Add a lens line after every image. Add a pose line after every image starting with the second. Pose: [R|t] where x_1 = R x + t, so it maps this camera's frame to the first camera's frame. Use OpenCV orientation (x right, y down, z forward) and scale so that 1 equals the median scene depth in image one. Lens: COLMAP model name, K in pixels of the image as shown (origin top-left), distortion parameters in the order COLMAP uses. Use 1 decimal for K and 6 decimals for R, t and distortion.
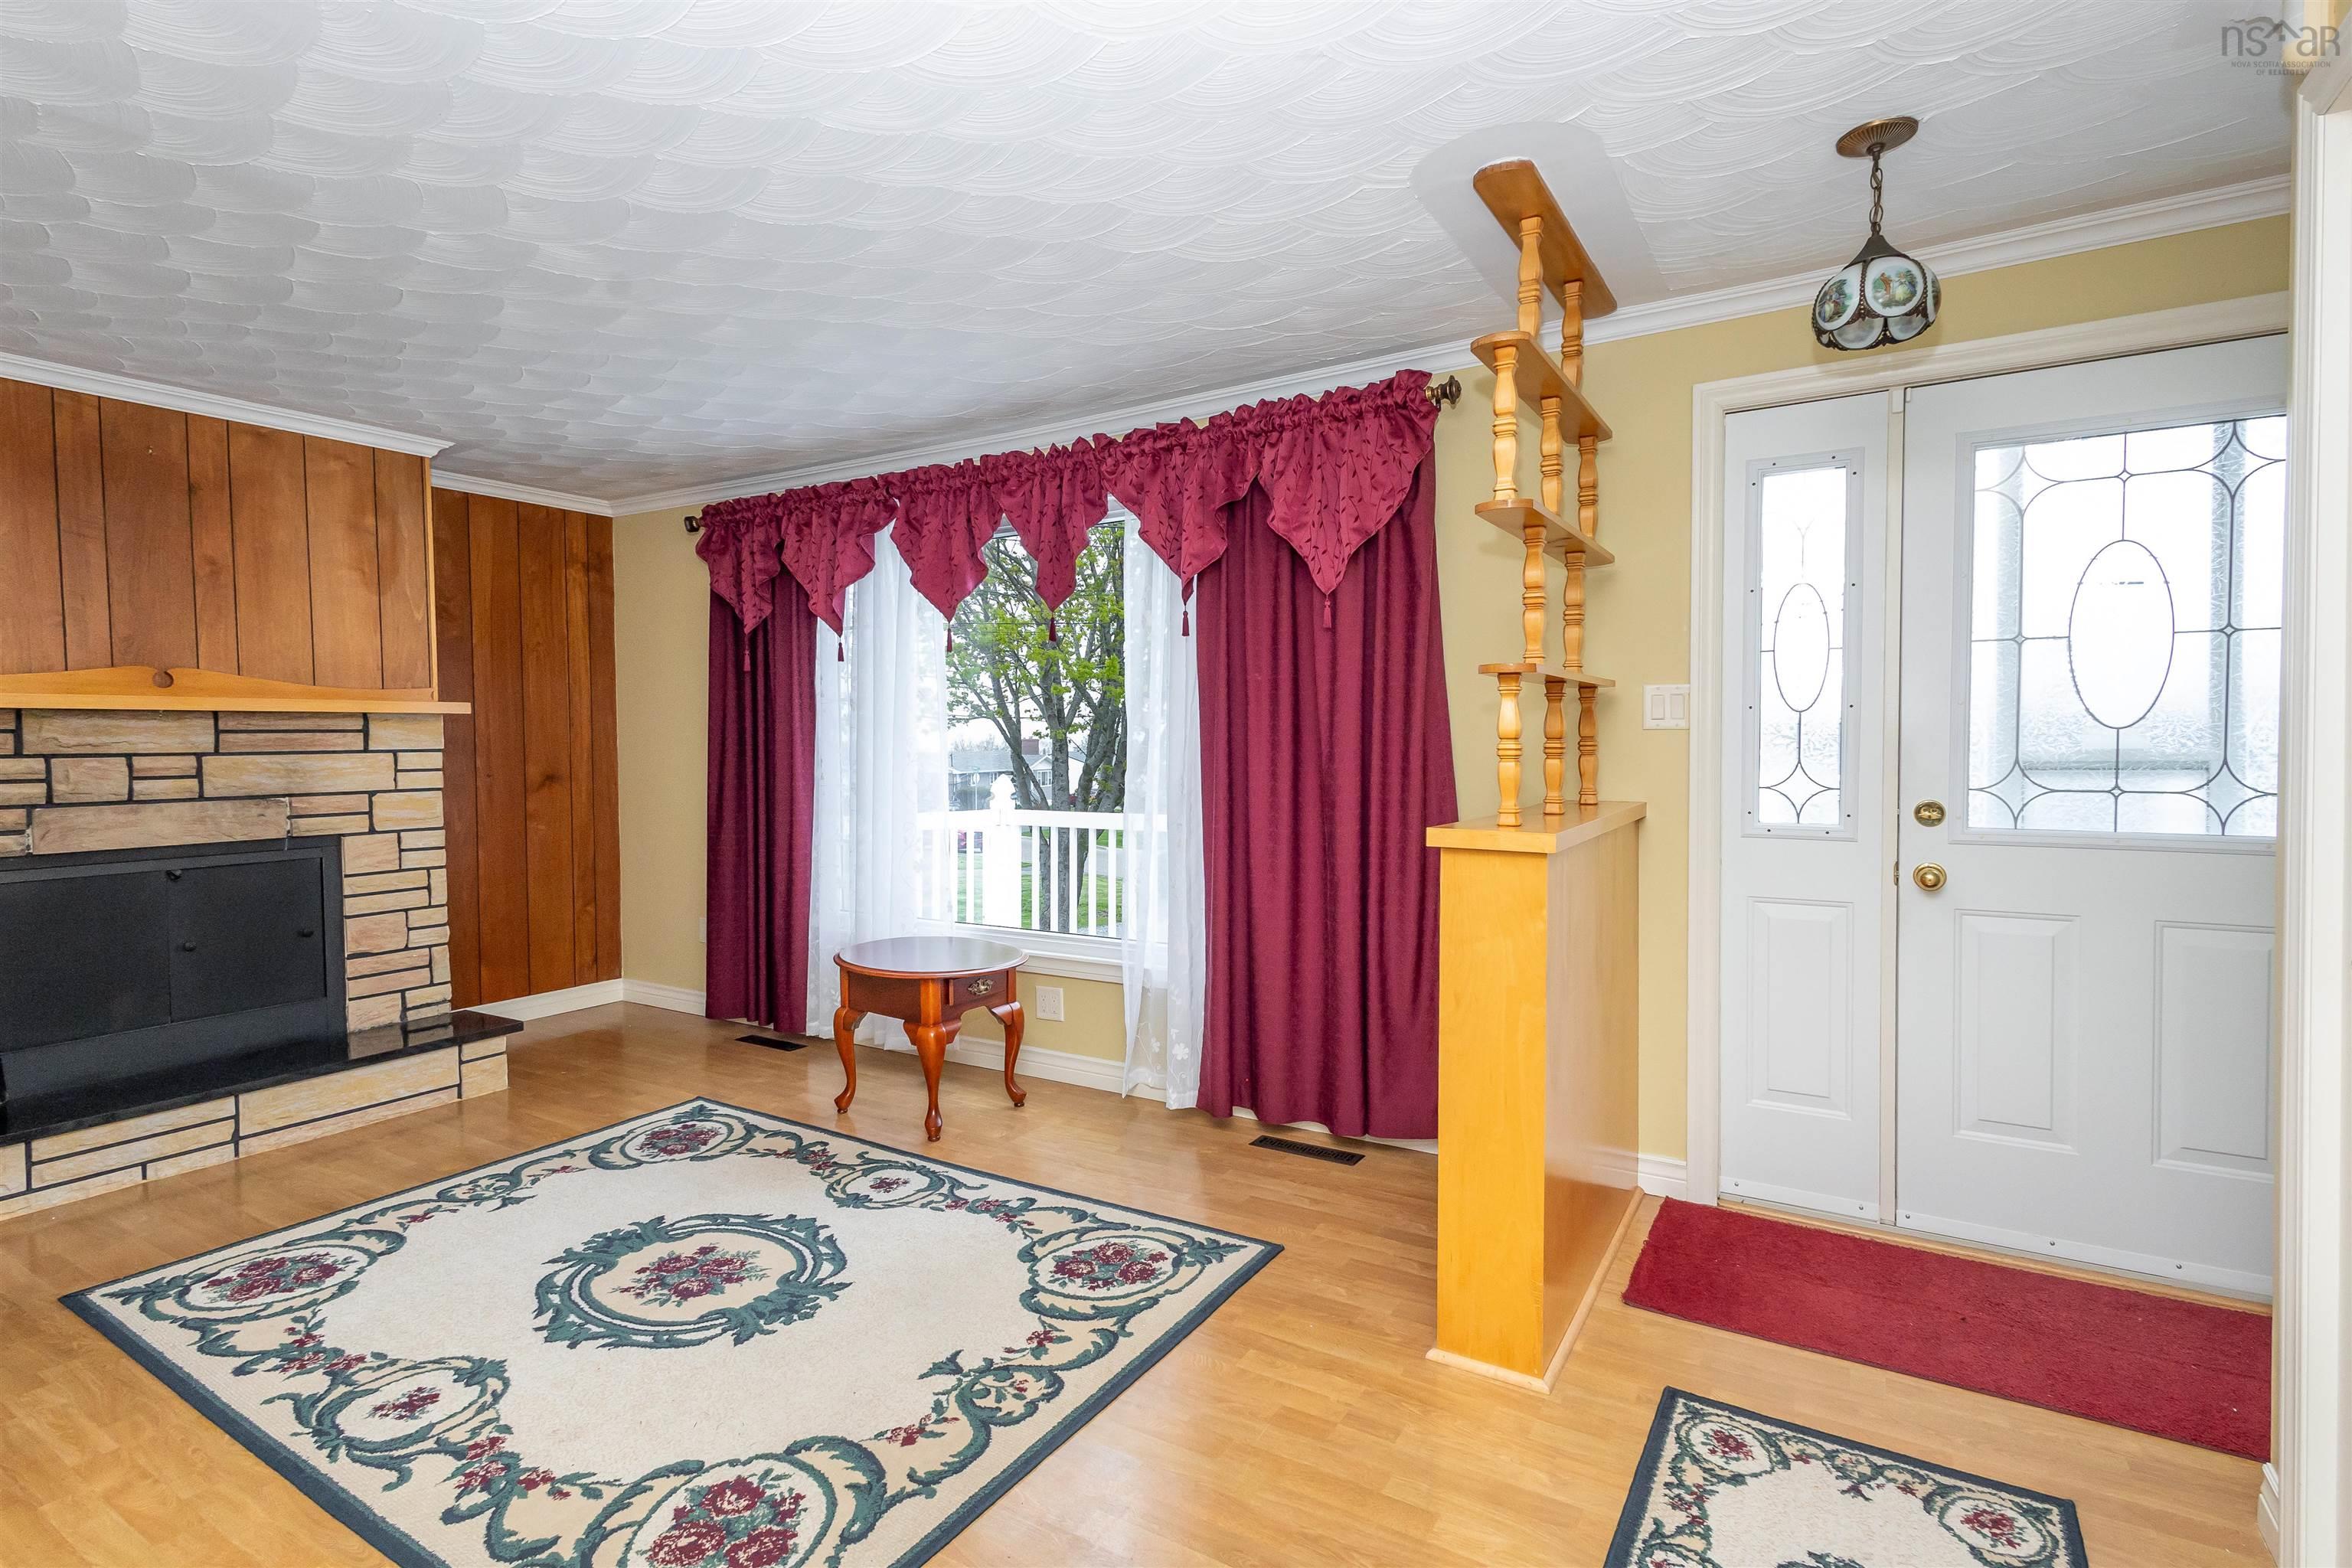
lens RADIAL K [[1106.9, 0, 1145.9], [0, 1106.9, 715.2], [0, 0, 1]] dist [0.004064, 0.000069]
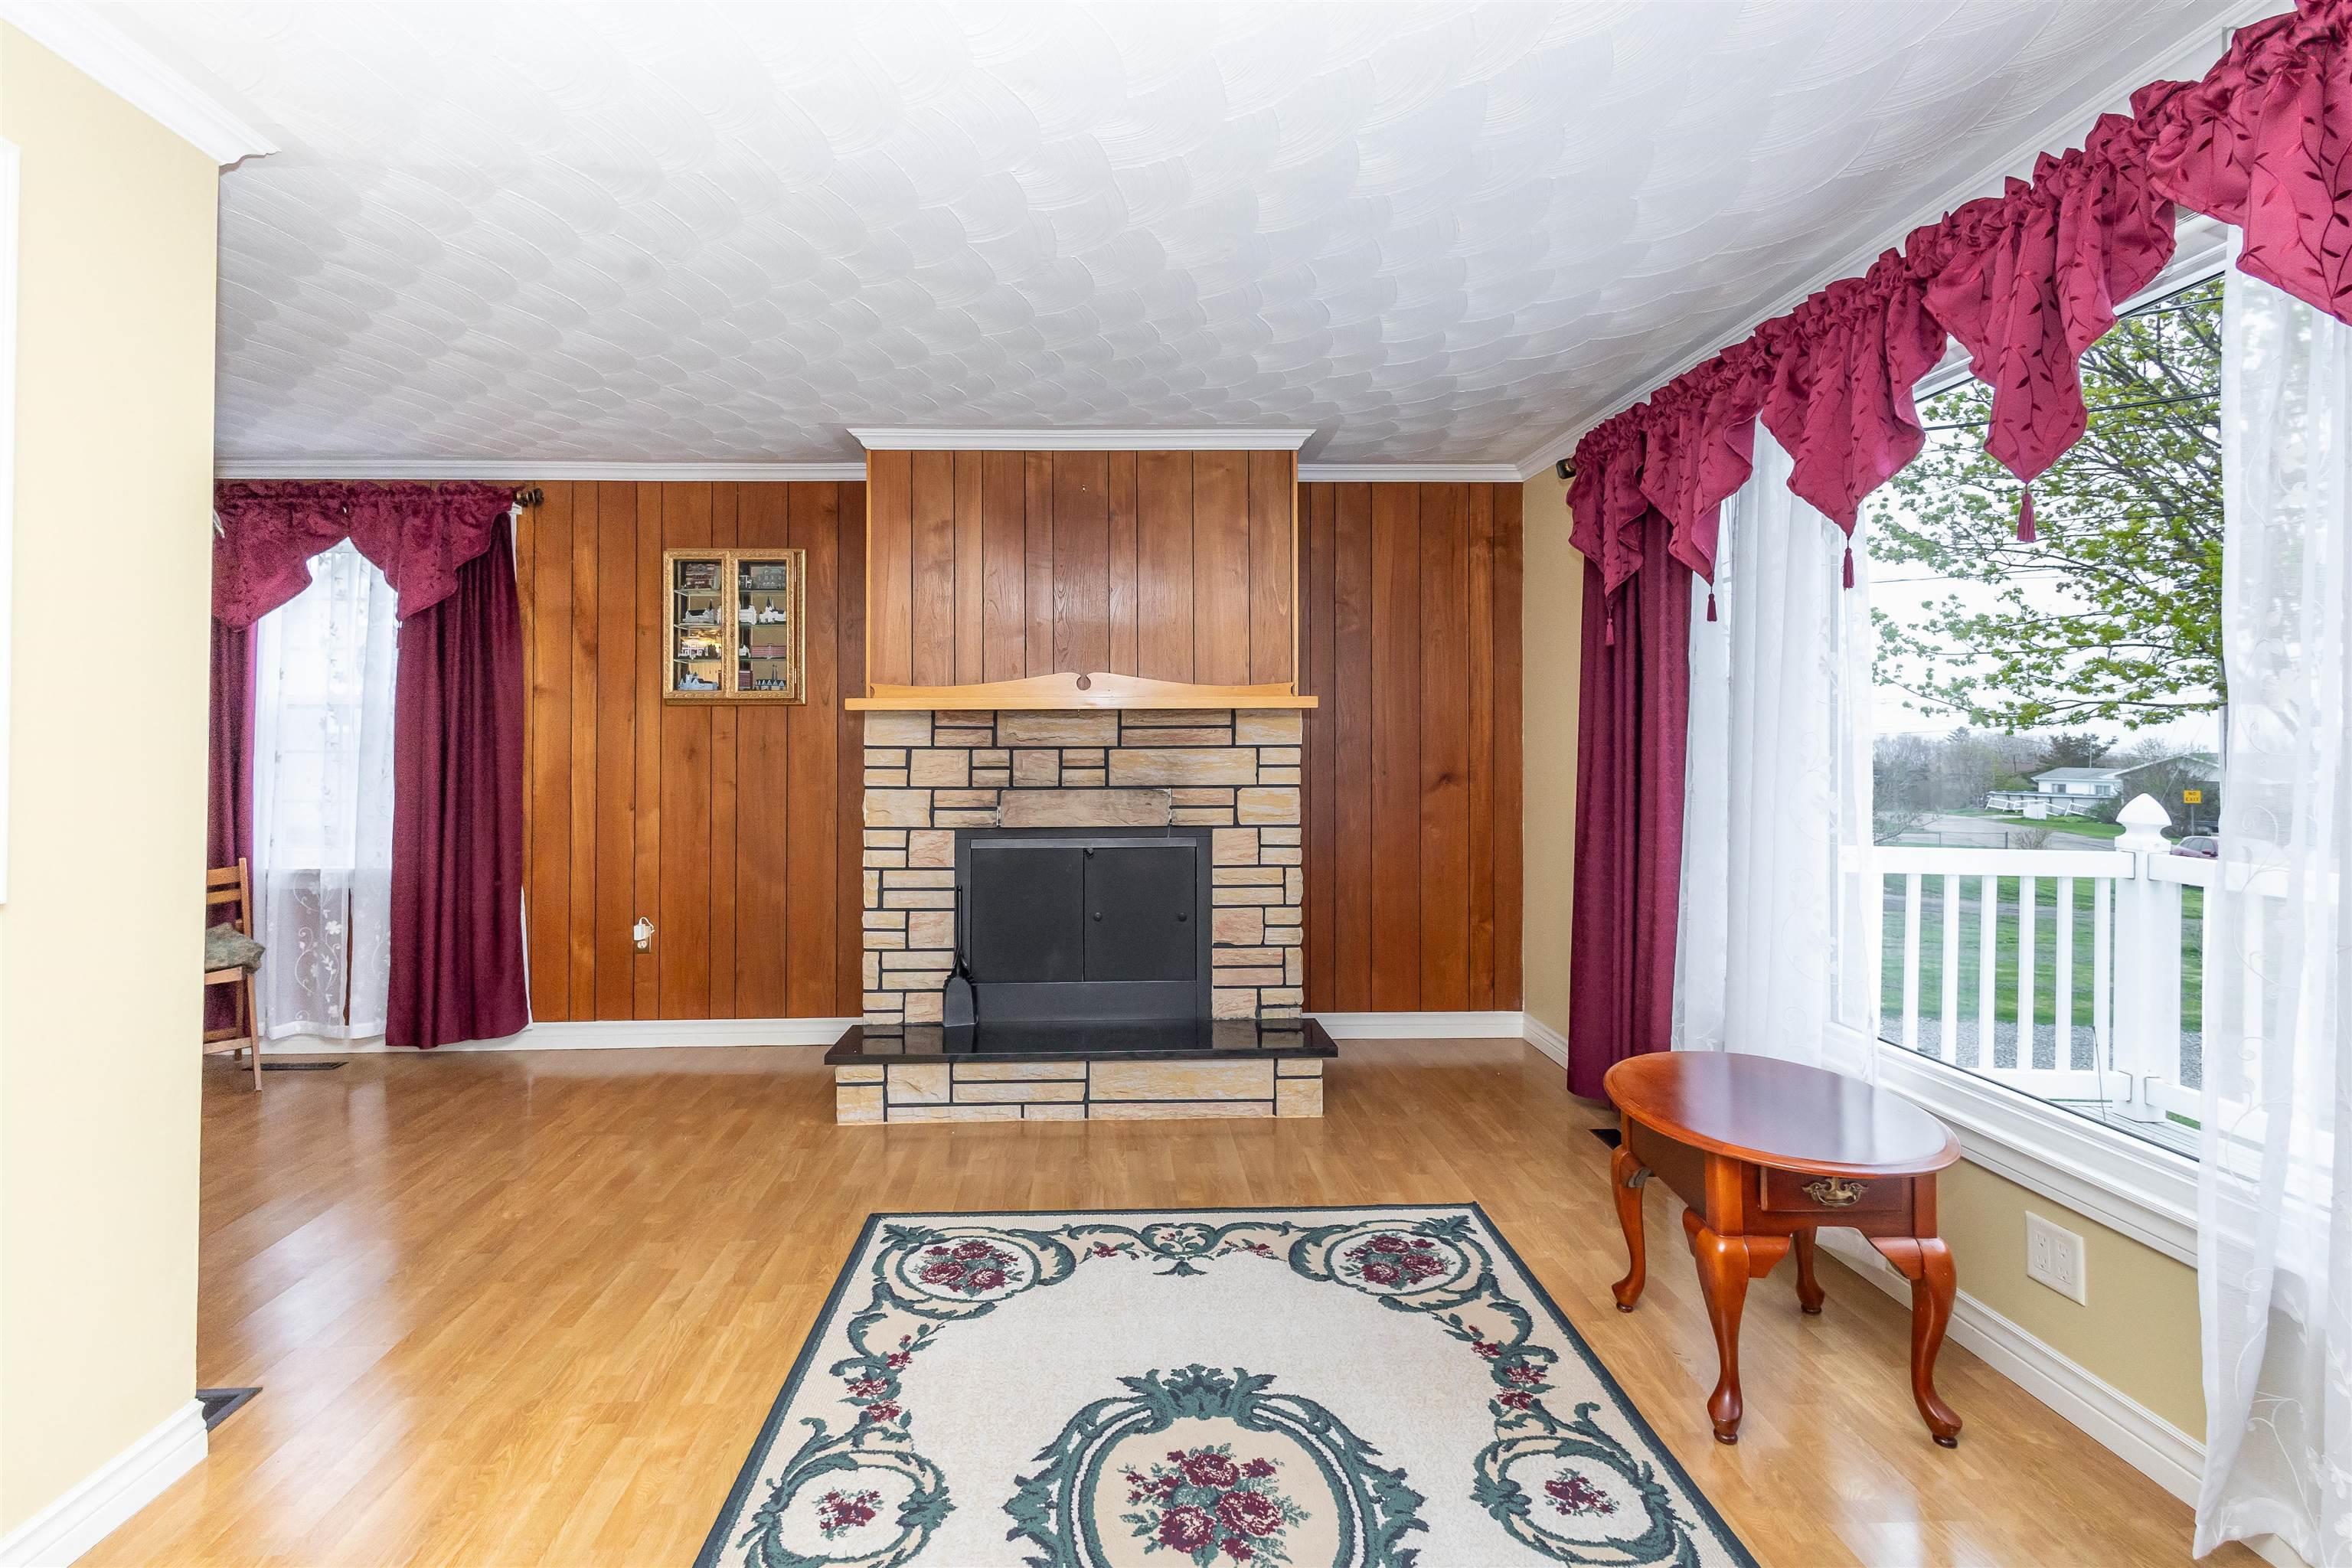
lens RADIAL K [[1106.9, 0, 1145.9], [0, 1106.9, 715.2], [0, 0, 1]] dist [0.004064, 0.000069]
pose [[0.574756, -0.013310, -0.818217, 0.101571], [0.017141, 0.999844, -0.004224, 0.007725], [0.818145, -0.011598, 0.574894, 0.398778]]
